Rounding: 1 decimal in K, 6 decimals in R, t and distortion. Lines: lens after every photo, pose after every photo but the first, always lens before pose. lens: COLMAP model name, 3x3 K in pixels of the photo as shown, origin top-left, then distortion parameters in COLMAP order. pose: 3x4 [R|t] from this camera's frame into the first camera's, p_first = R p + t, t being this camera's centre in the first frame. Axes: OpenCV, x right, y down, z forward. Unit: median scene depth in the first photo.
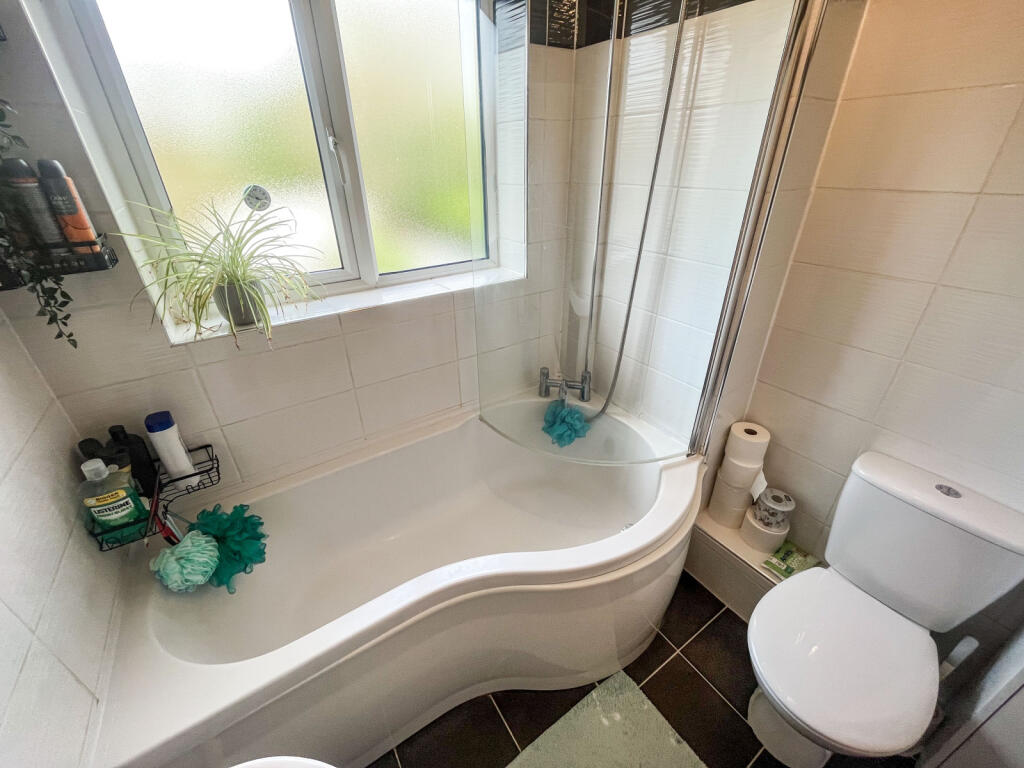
lens RADIAL K [[413.4, 0, 509.2], [0, 413.4, 380.1], [0, 0, 1]] dist [0.000385, -0.000079]
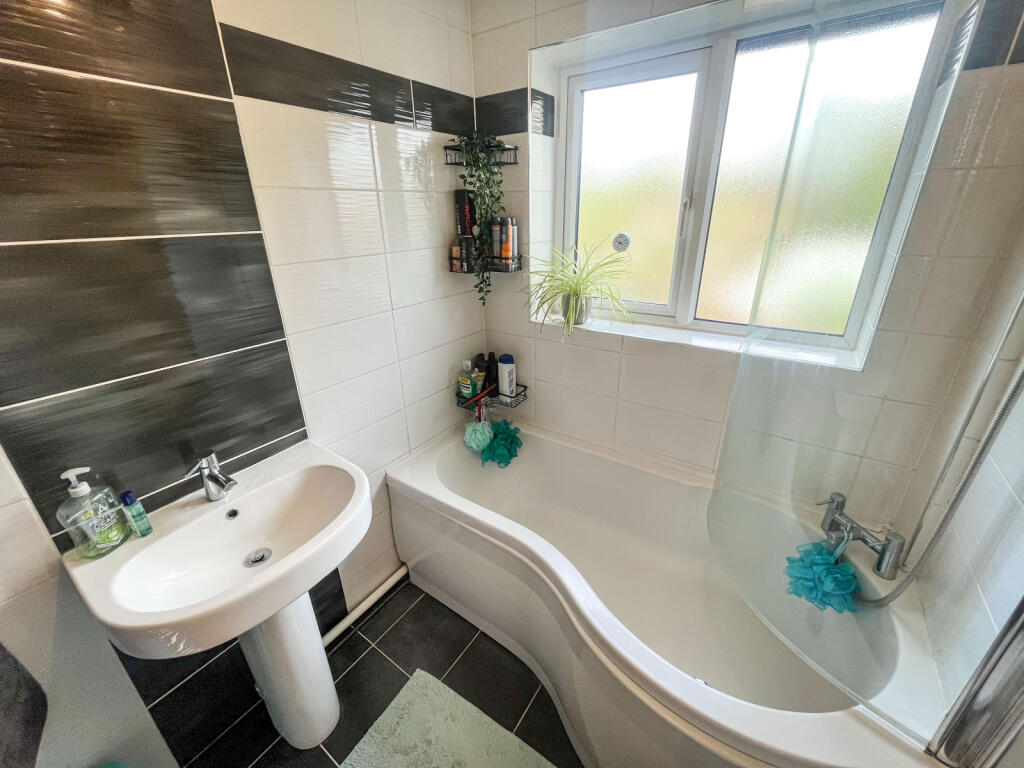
lens RADIAL K [[413.4, 0, 506.1], [0, 413.4, 383.1], [0, 0, 1]] dist [0.000385, -0.000079]
pose [[0.365903, 0.364880, -0.856141, 0.649970], [-0.430613, 0.881916, 0.191827, -0.136935], [0.825038, 0.298475, 0.479818, 0.174668]]
